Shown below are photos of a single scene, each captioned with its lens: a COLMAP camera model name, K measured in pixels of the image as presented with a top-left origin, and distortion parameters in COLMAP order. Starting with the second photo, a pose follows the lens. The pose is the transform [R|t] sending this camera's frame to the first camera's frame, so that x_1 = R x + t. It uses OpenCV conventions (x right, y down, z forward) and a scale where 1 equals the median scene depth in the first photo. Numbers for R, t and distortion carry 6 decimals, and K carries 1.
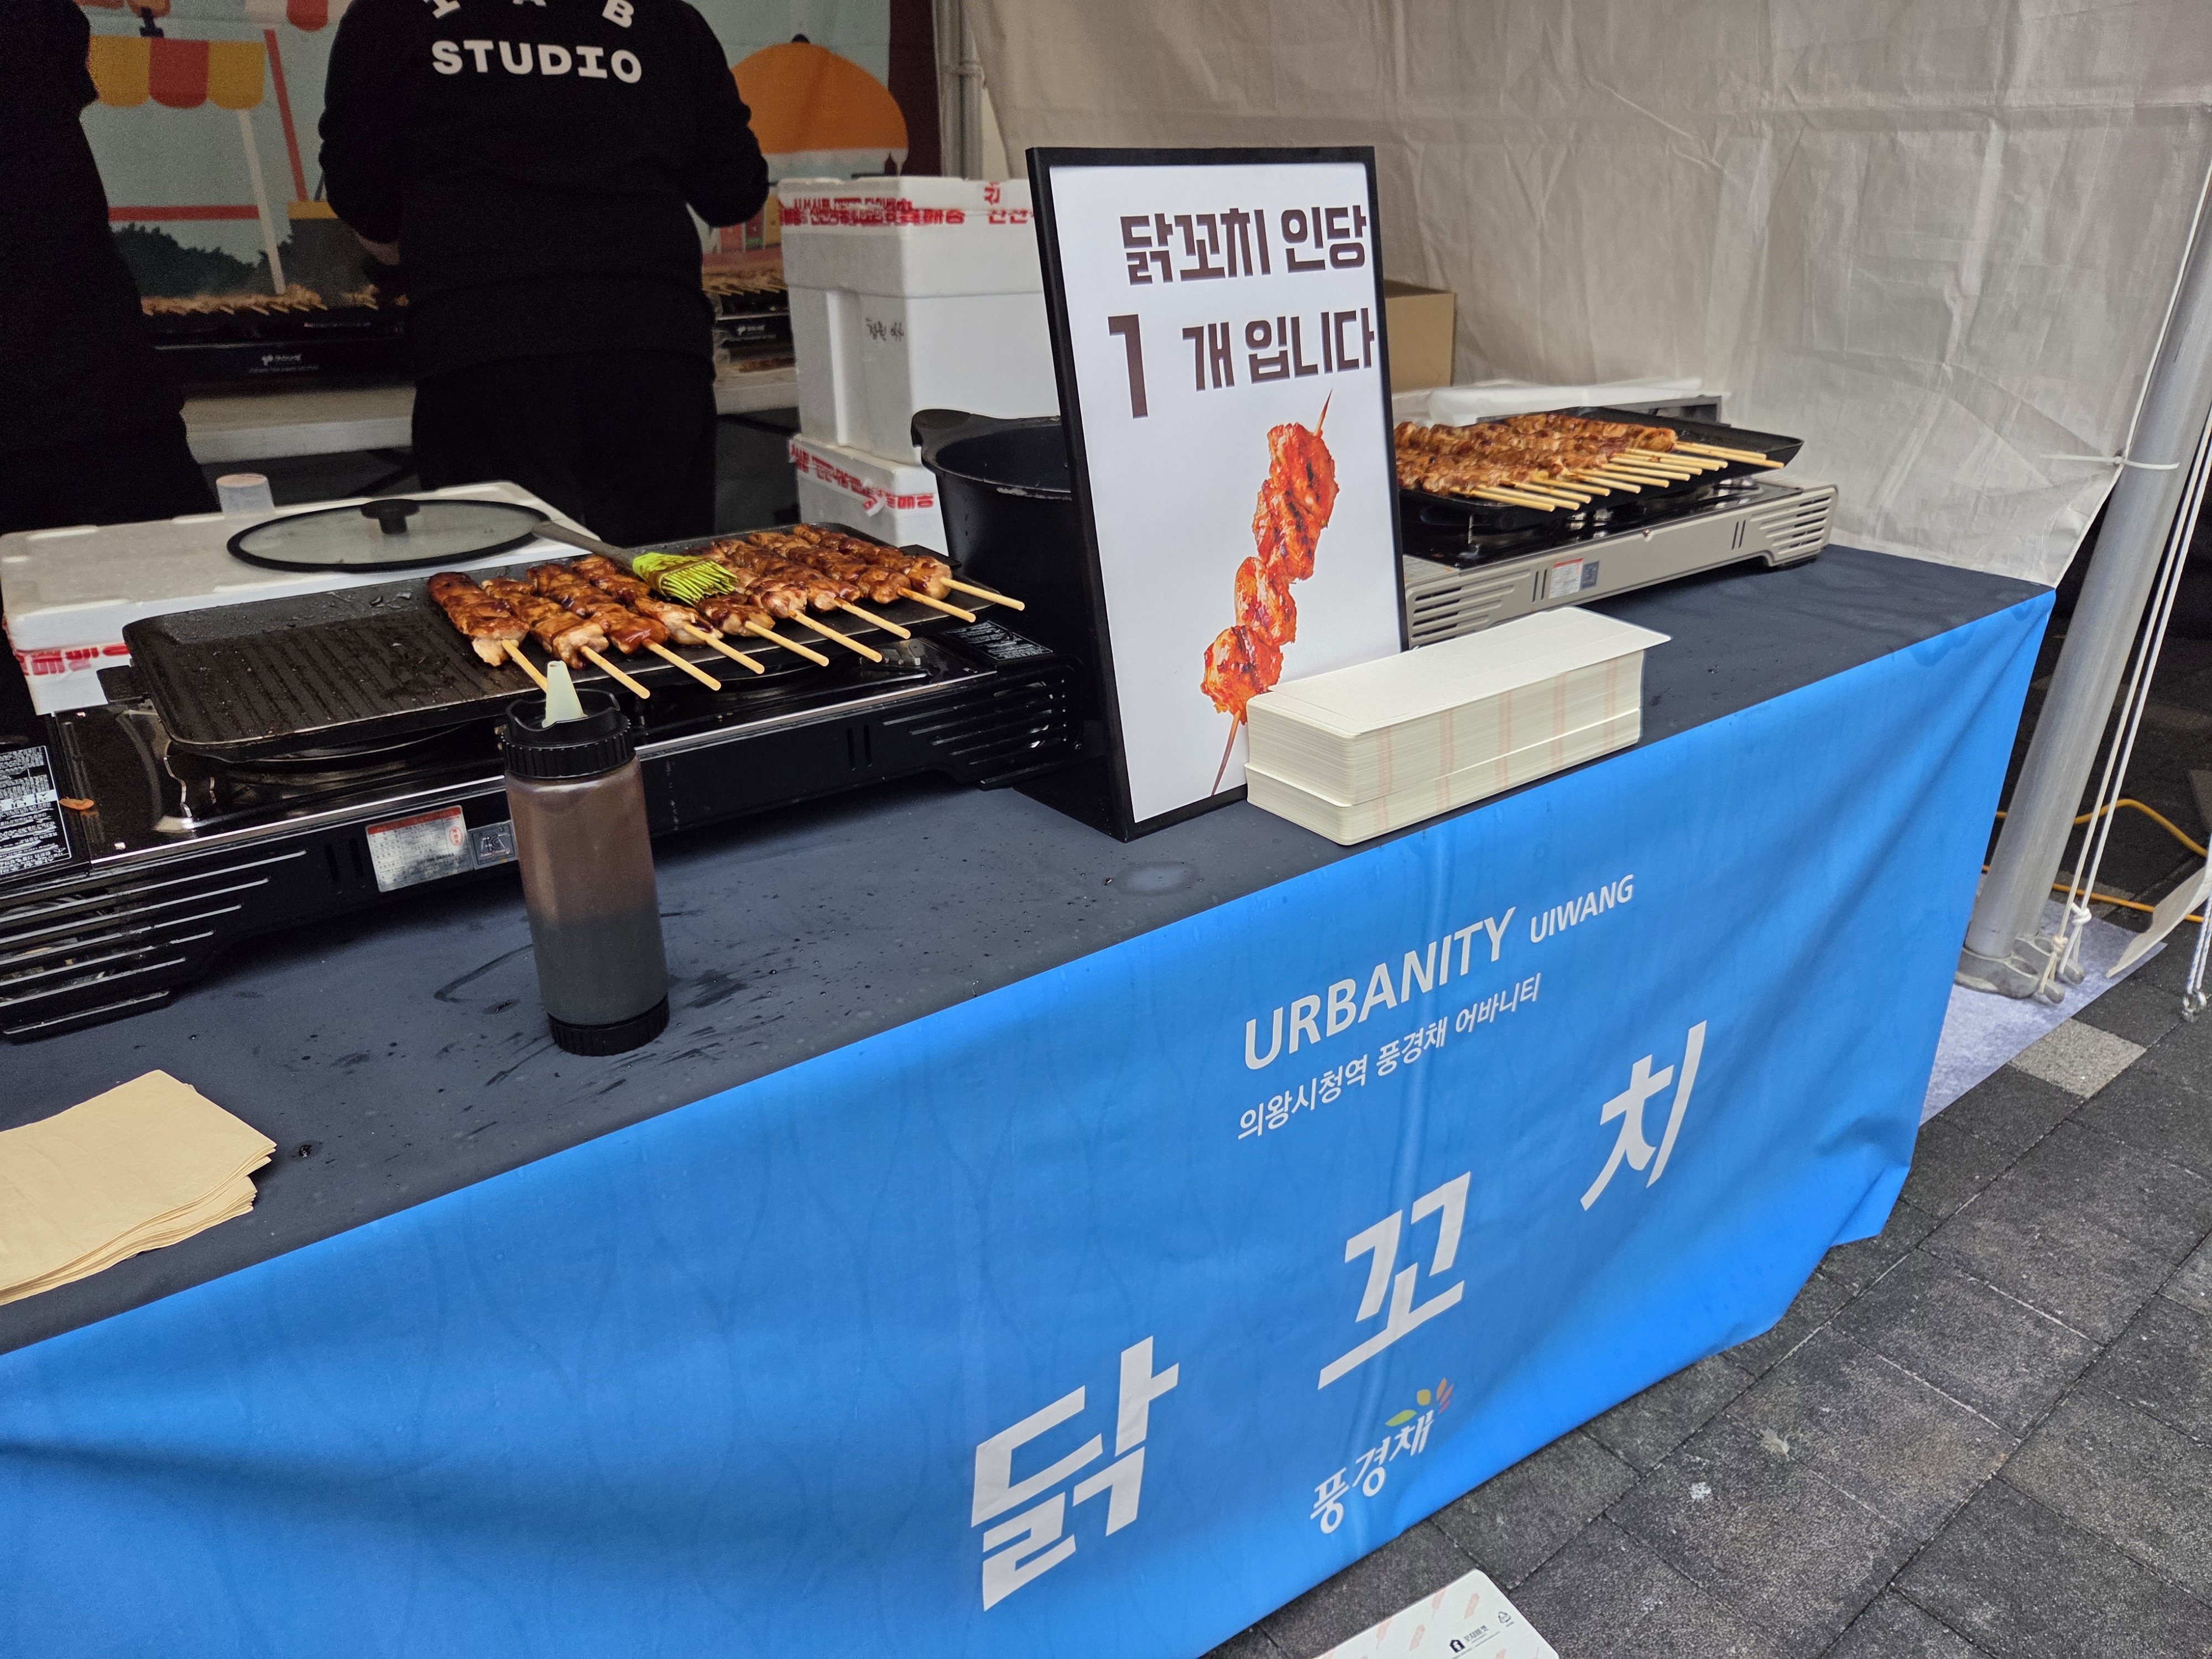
lens RADIAL K [[1442.5, 0, 1106.0], [0, 1442.5, 829.5], [0, 0, 1]] dist [0.039788, -0.001152]
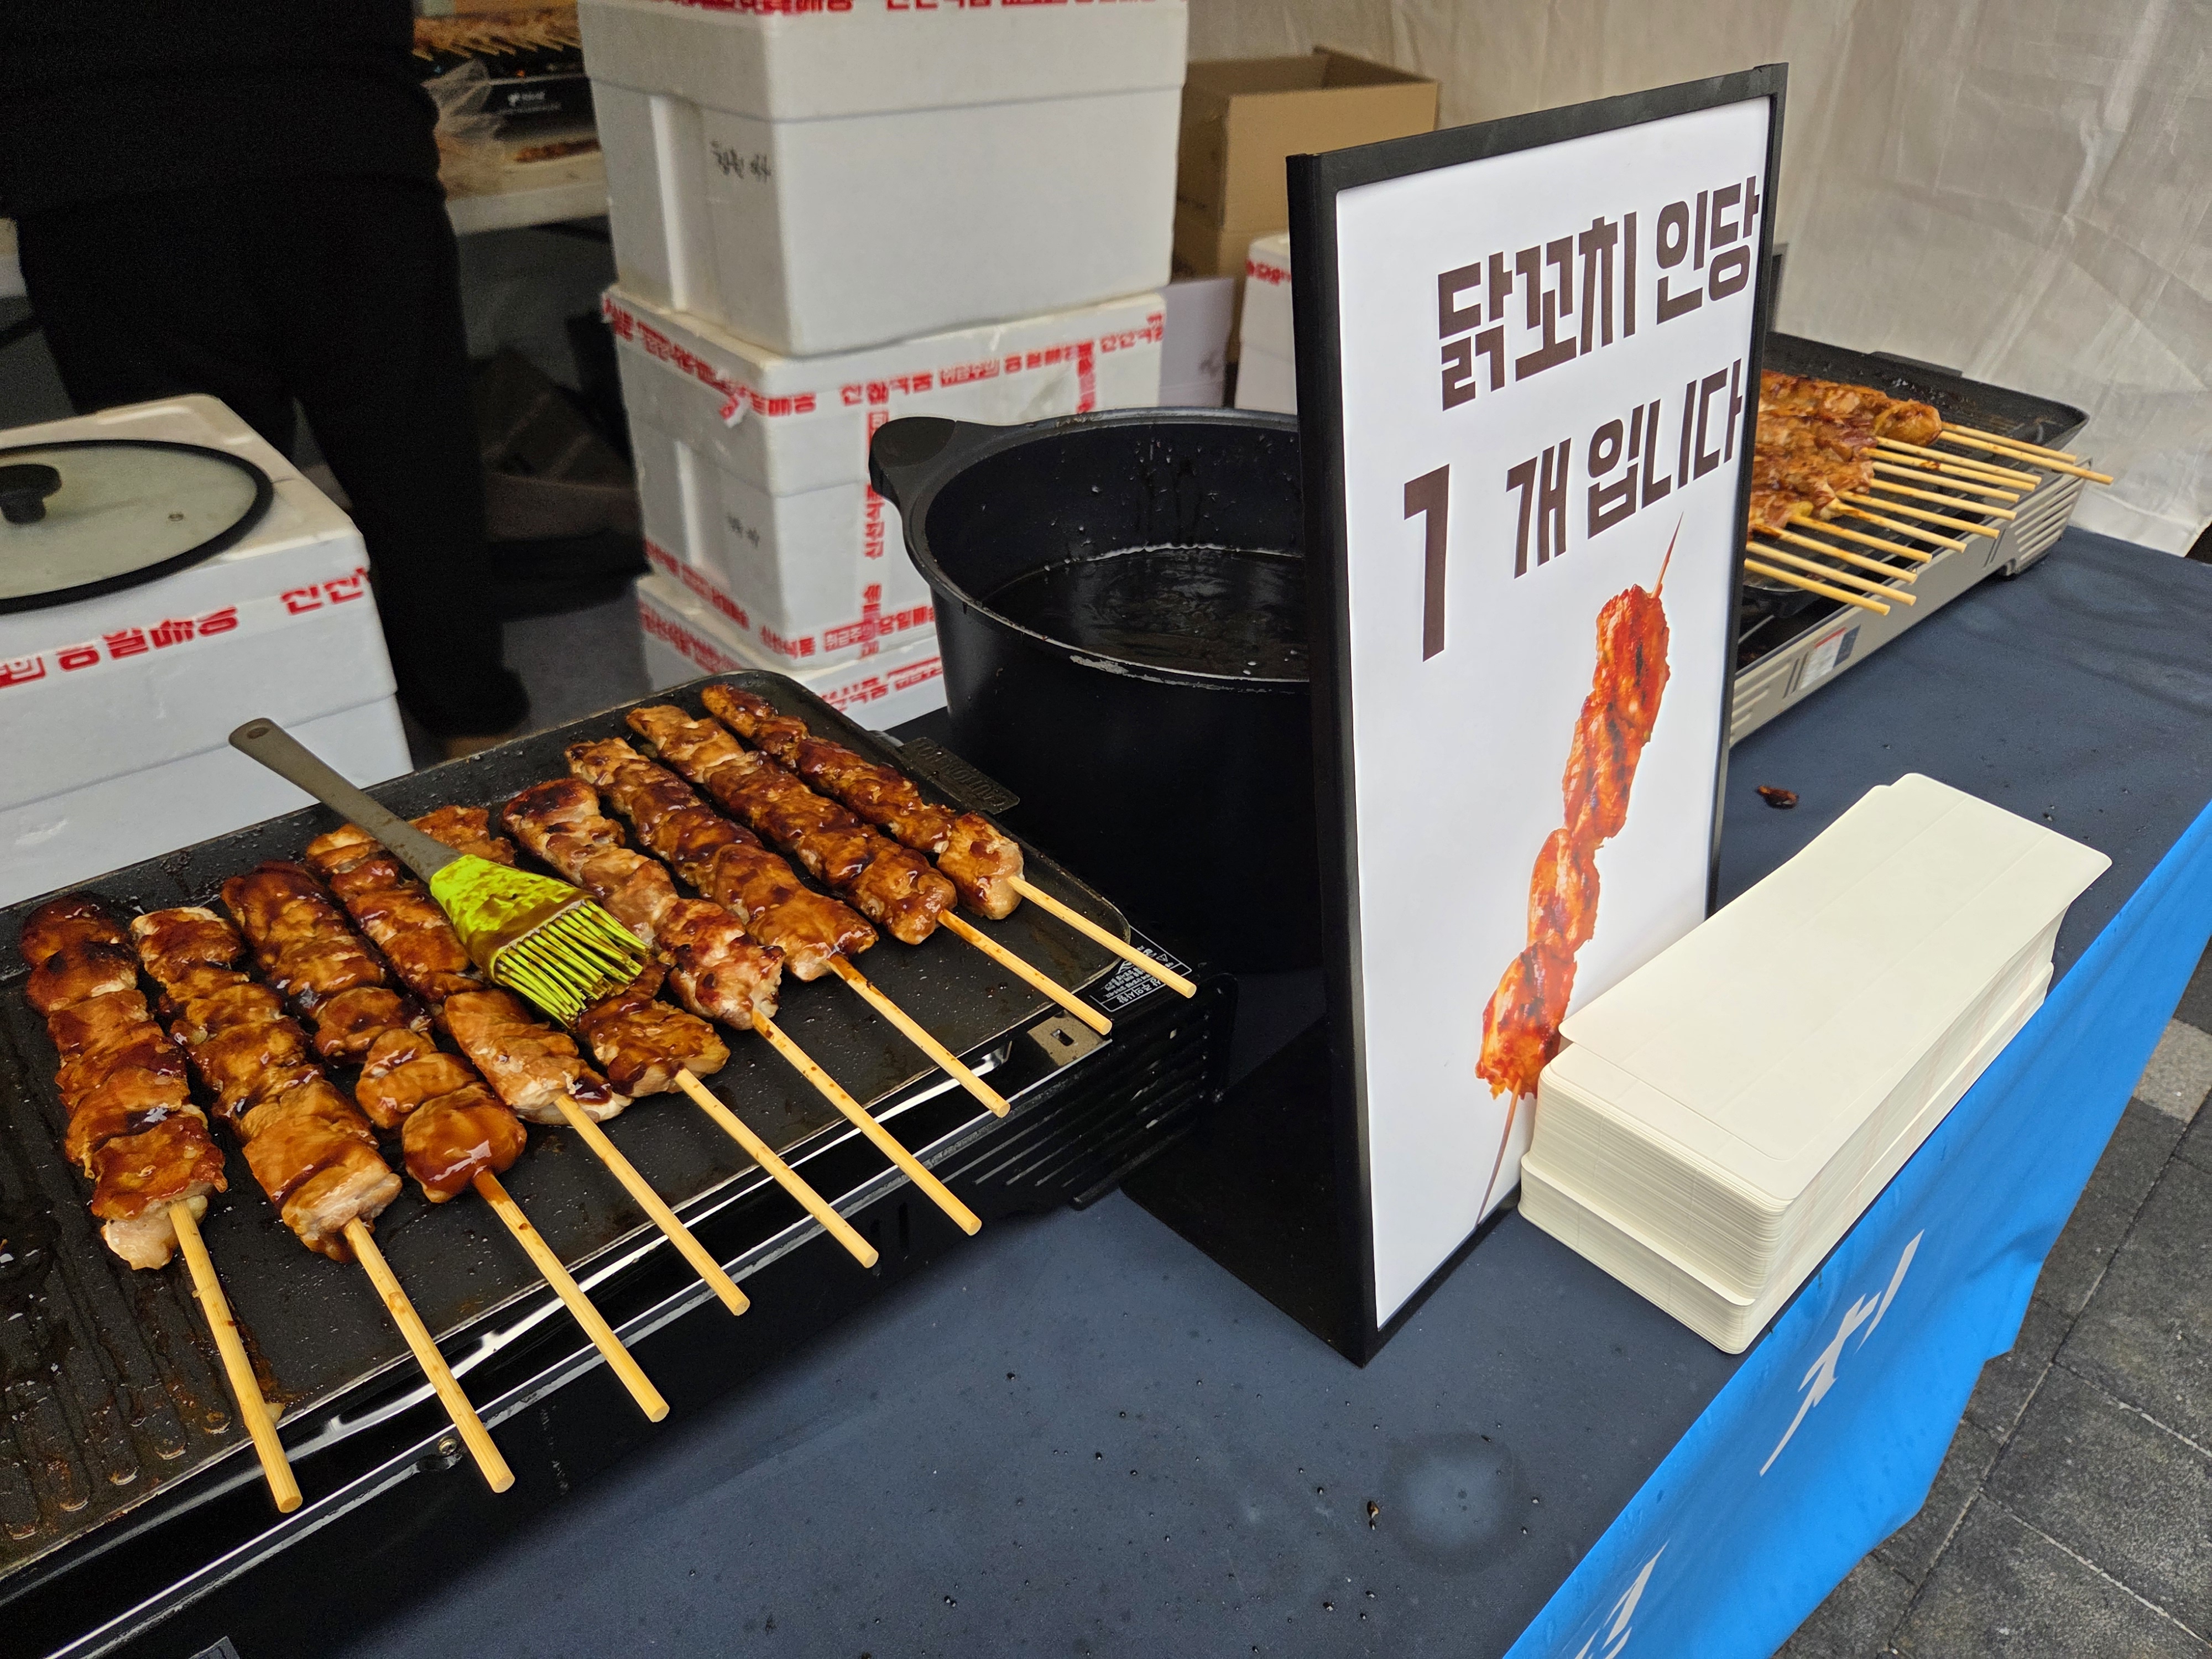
lens RADIAL K [[1487.9, 0, 1086.2], [0, 1487.9, 822.7], [0, 0, 1]] dist [0.033905, -0.017216]
pose [[0.994312, -0.027556, 0.102885, -0.137284], [0.011435, 0.987988, 0.154107, -0.271432], [-0.105895, -0.152054, 0.982683, 0.421281]]
